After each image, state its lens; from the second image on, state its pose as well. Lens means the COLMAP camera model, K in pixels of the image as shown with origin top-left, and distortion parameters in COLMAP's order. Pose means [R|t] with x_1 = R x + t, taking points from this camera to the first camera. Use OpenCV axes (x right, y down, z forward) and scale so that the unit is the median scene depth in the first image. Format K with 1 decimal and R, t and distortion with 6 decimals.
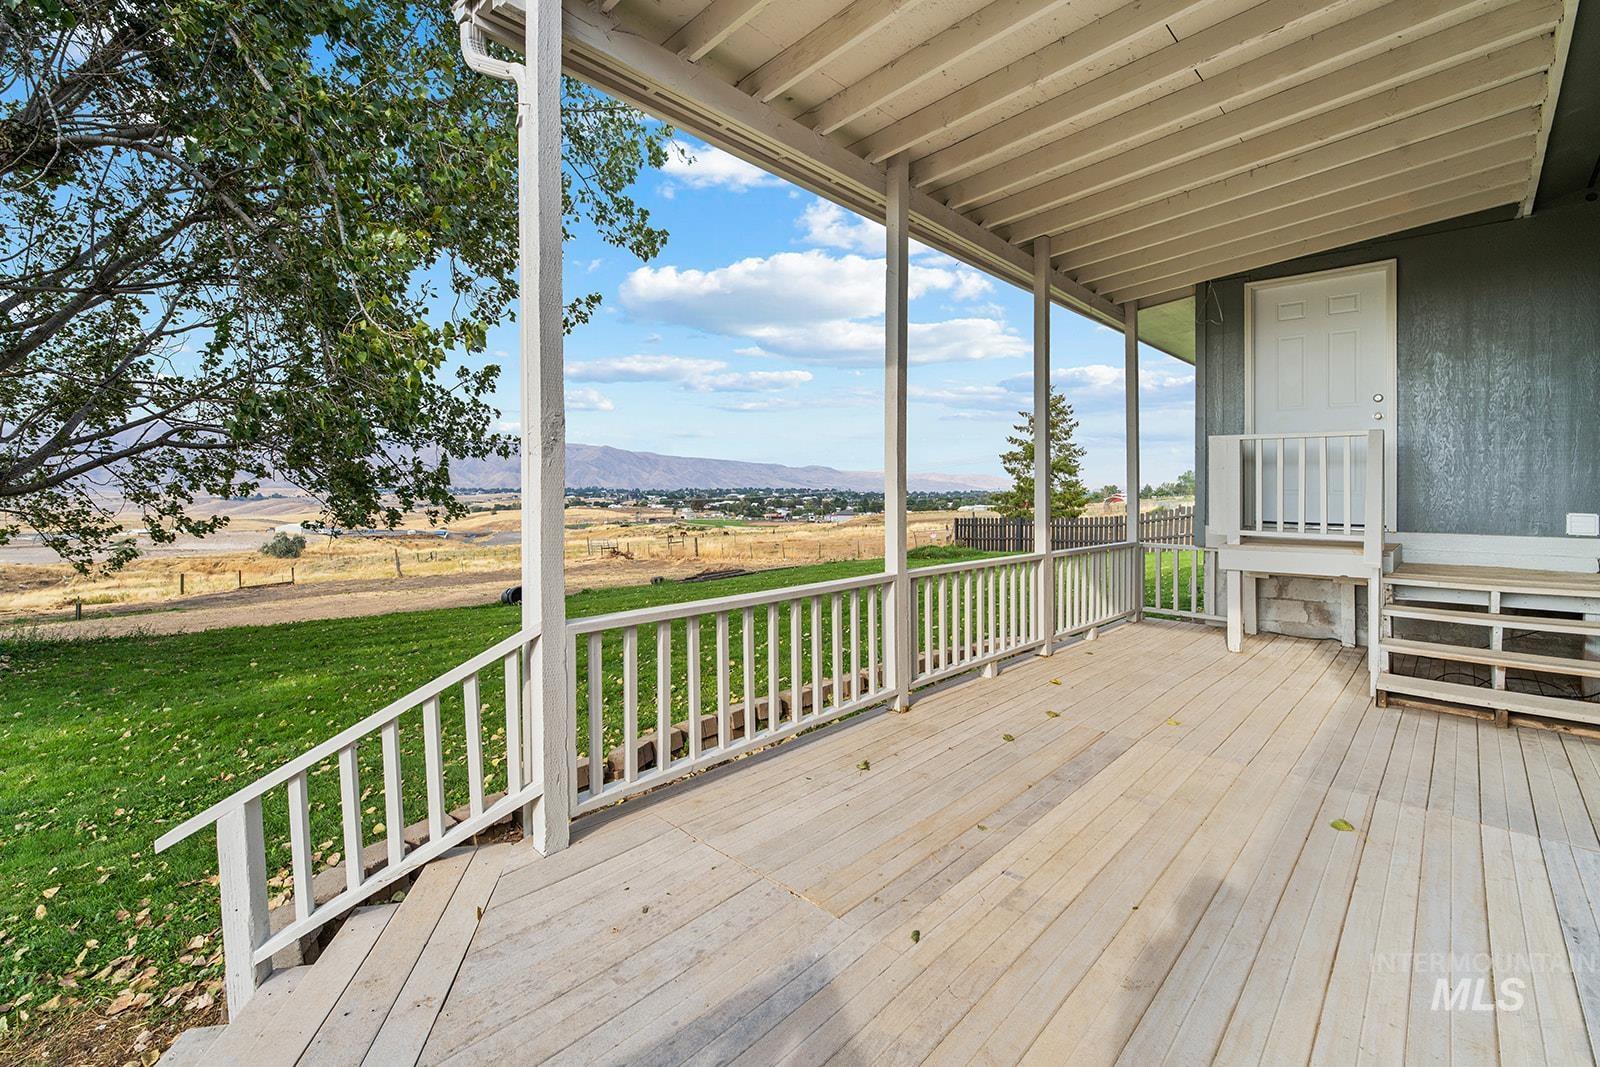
lens RADIAL K [[685.1, 0, 800.0], [0, 685.1, 533.5], [0, 0, 1]] dist [-0.019837, 0.000042]
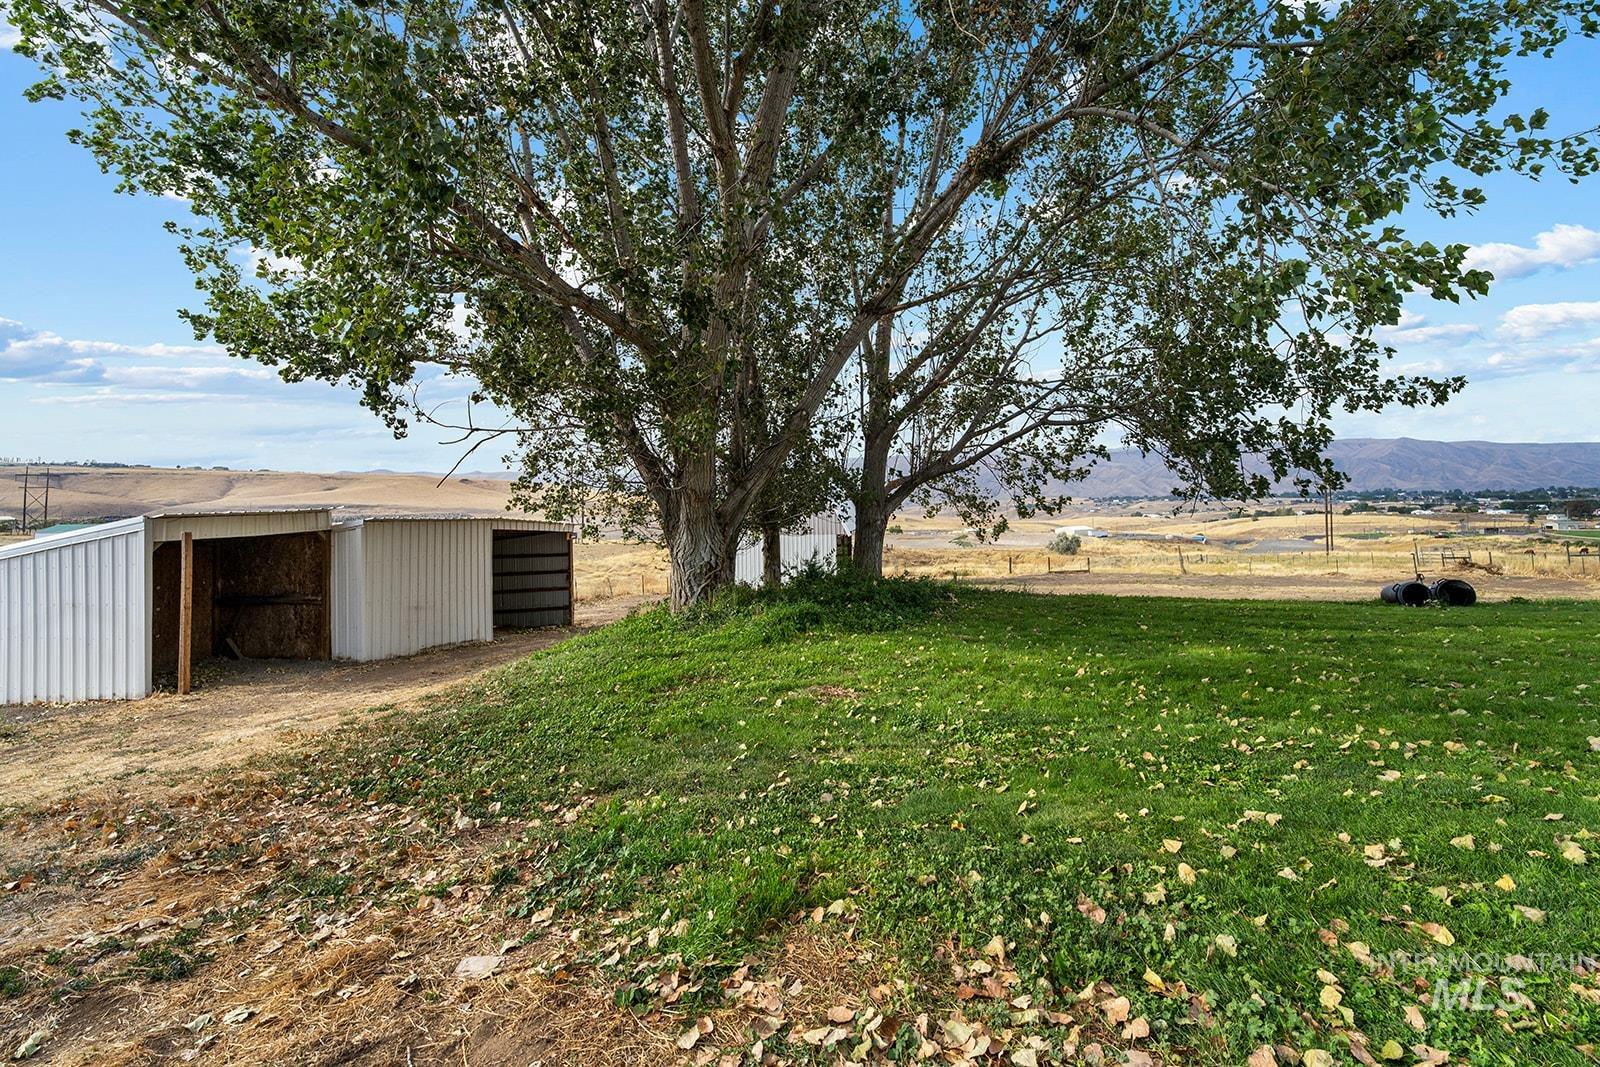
lens RADIAL K [[638.0, 0, 800.0], [0, 638.0, 533.5], [0, 0, 1]] dist [-0.000506, -0.000081]
pose [[0.549325, 0.003802, -0.835600, -0.105102], [-0.028466, 0.999494, -0.014165, 0.028452], [0.835124, 0.031567, 0.549156, 0.032121]]
